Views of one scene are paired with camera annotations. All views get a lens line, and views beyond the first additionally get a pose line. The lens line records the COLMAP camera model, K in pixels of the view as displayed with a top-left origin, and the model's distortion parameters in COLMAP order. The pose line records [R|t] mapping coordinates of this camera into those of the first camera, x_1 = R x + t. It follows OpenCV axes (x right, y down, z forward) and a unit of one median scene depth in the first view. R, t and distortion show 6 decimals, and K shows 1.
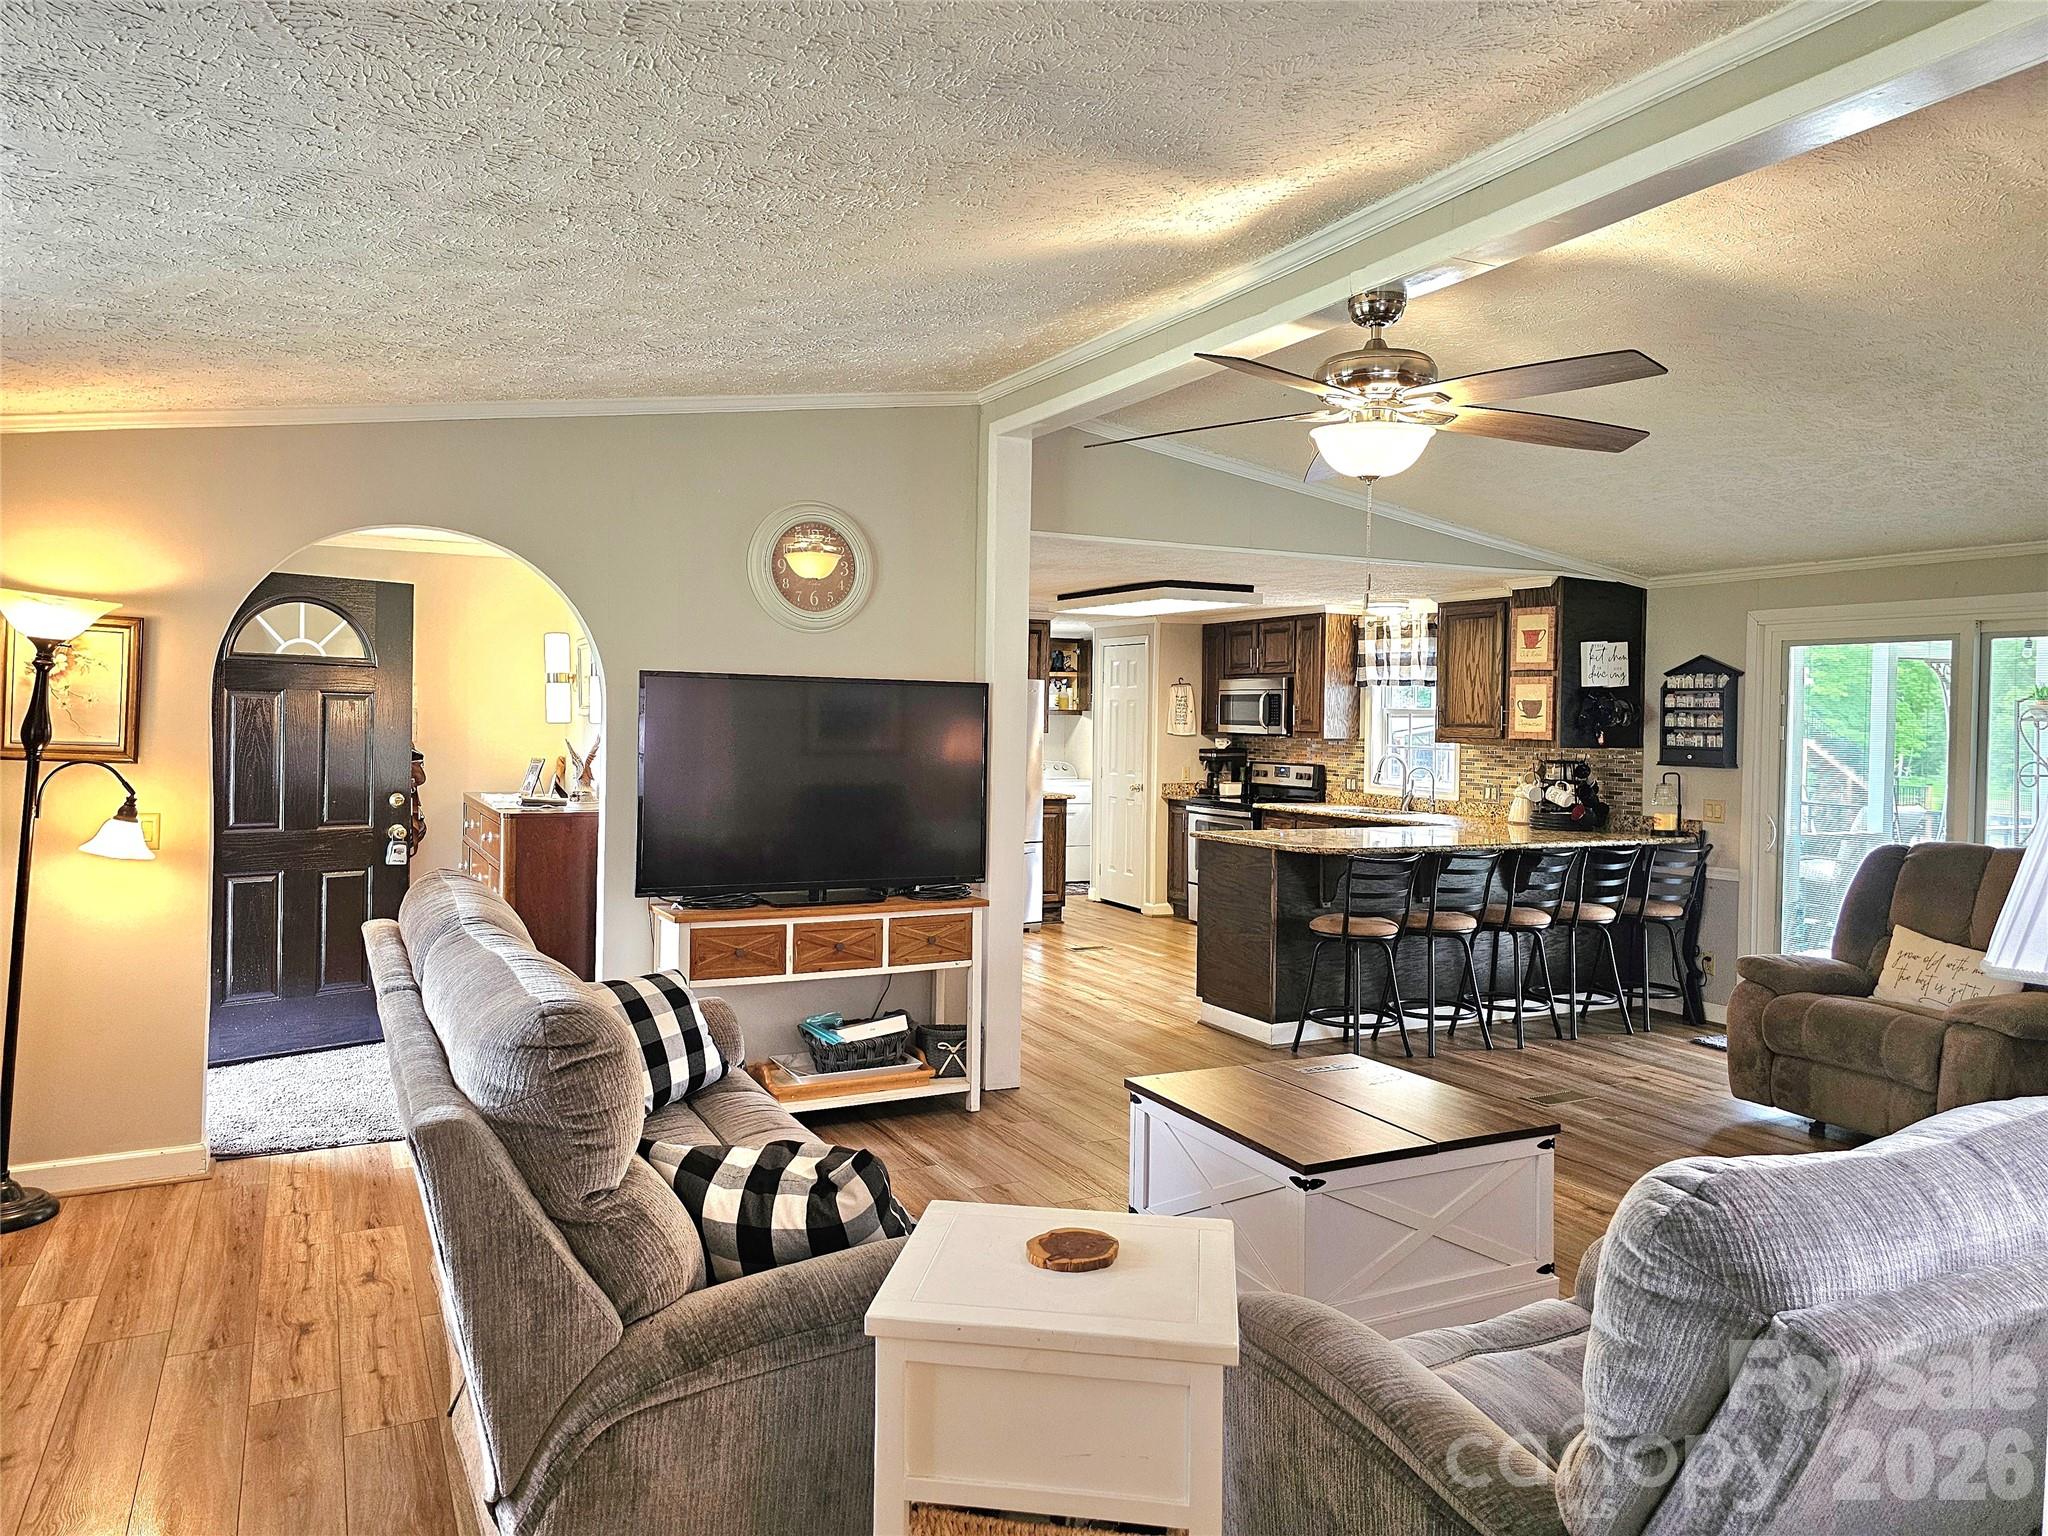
lens RADIAL K [[1370.4, 0, 1001.1], [0, 1370.4, 741.2], [0, 0, 1]] dist [0.051488, -0.023395]
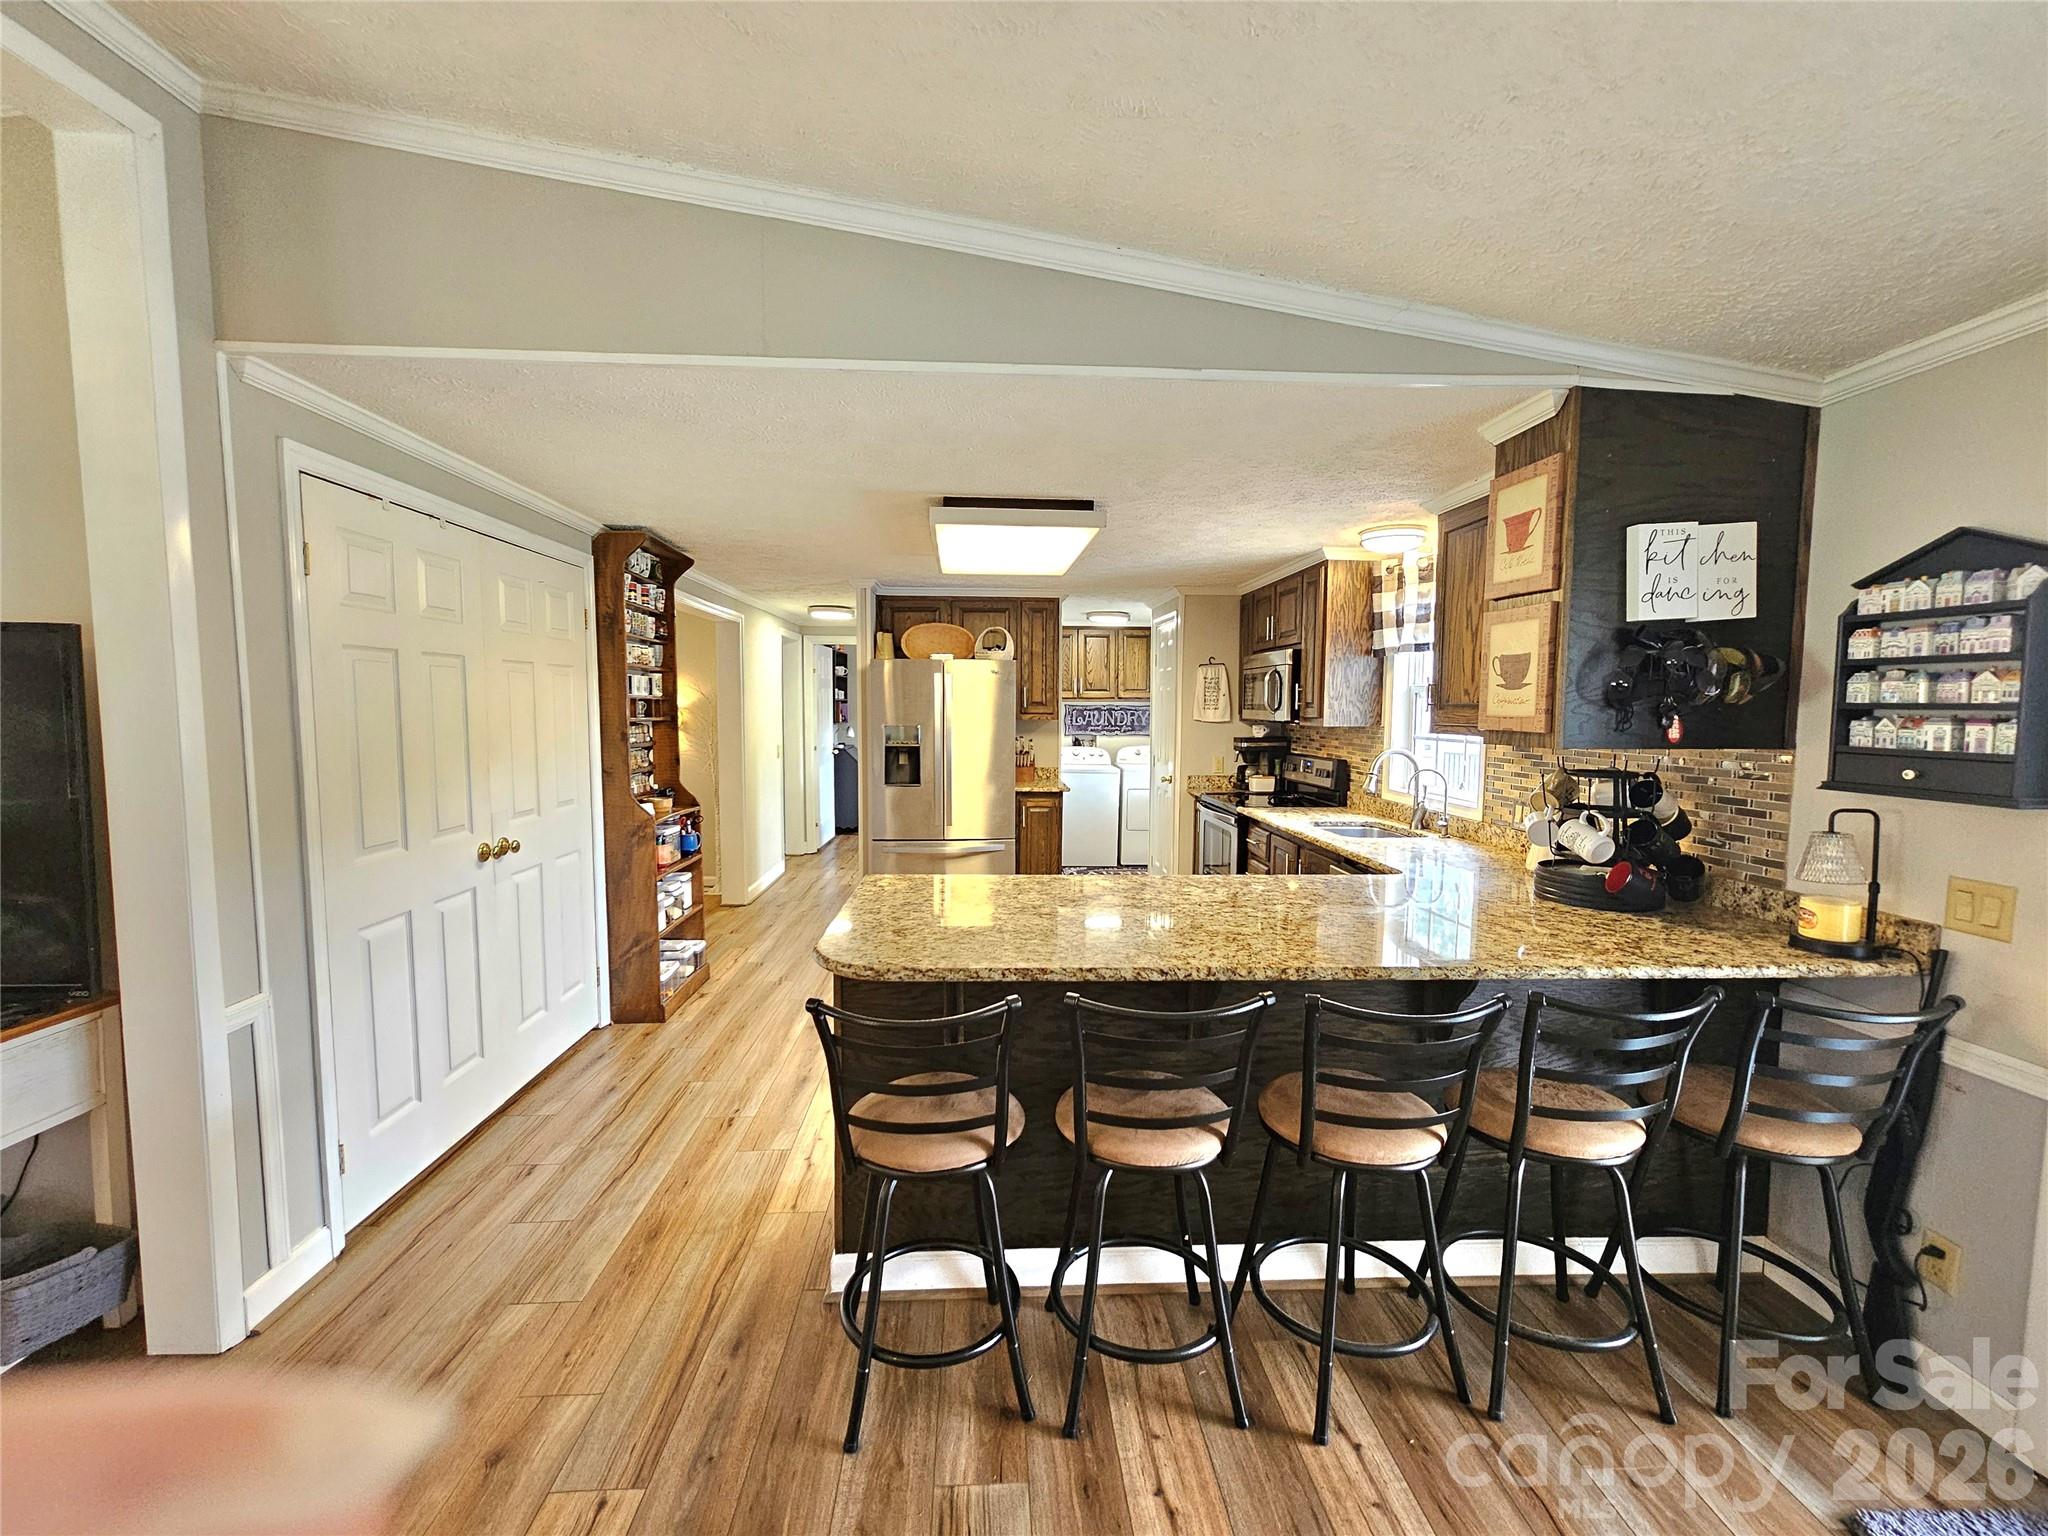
lens RADIAL K [[839.9, 0, 1018.9], [0, 839.9, 770.0], [0, 0, 1]] dist [-0.002958, 0.000871]
pose [[0.913905, 0.022997, -0.405276, 0.346780], [-0.001166, 0.998538, 0.054033, -0.003399], [0.405926, -0.048909, 0.912596, 0.646739]]
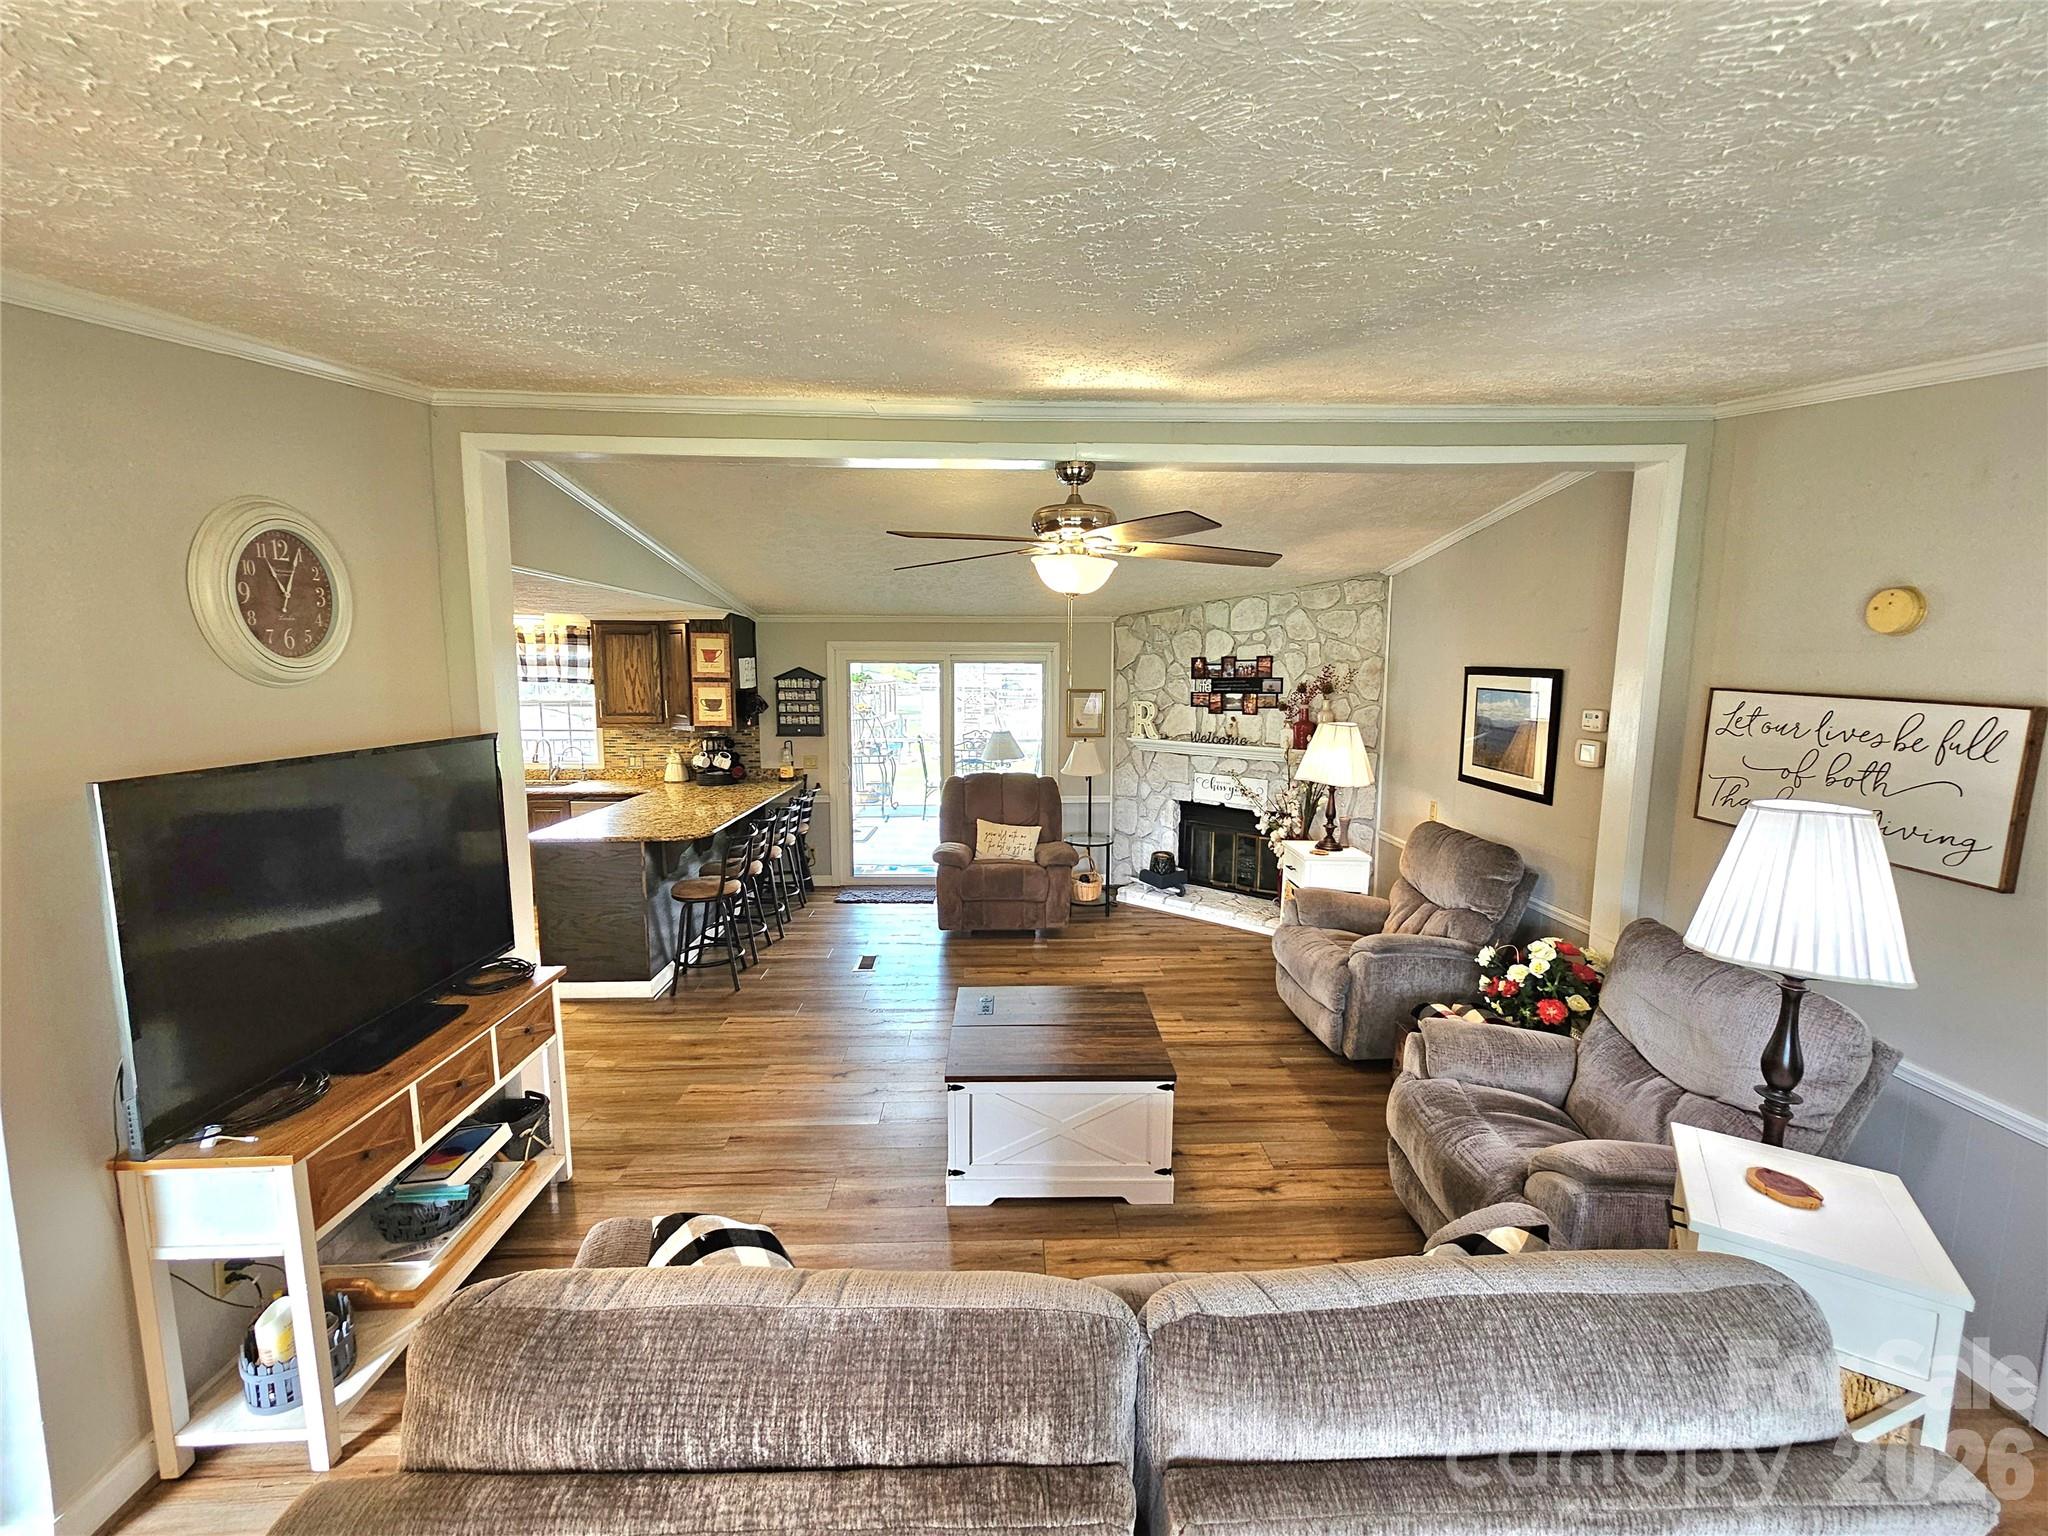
lens RADIAL K [[839.9, 0, 1020.4], [0, 839.9, 770.9], [0, 0, 1]] dist [-0.002958, 0.000871]
pose [[0.419918, -0.125261, 0.898876, -0.277275], [0.019054, 0.991428, 0.129258, -0.062623], [-0.907362, -0.037150, 0.418705, 0.345564]]
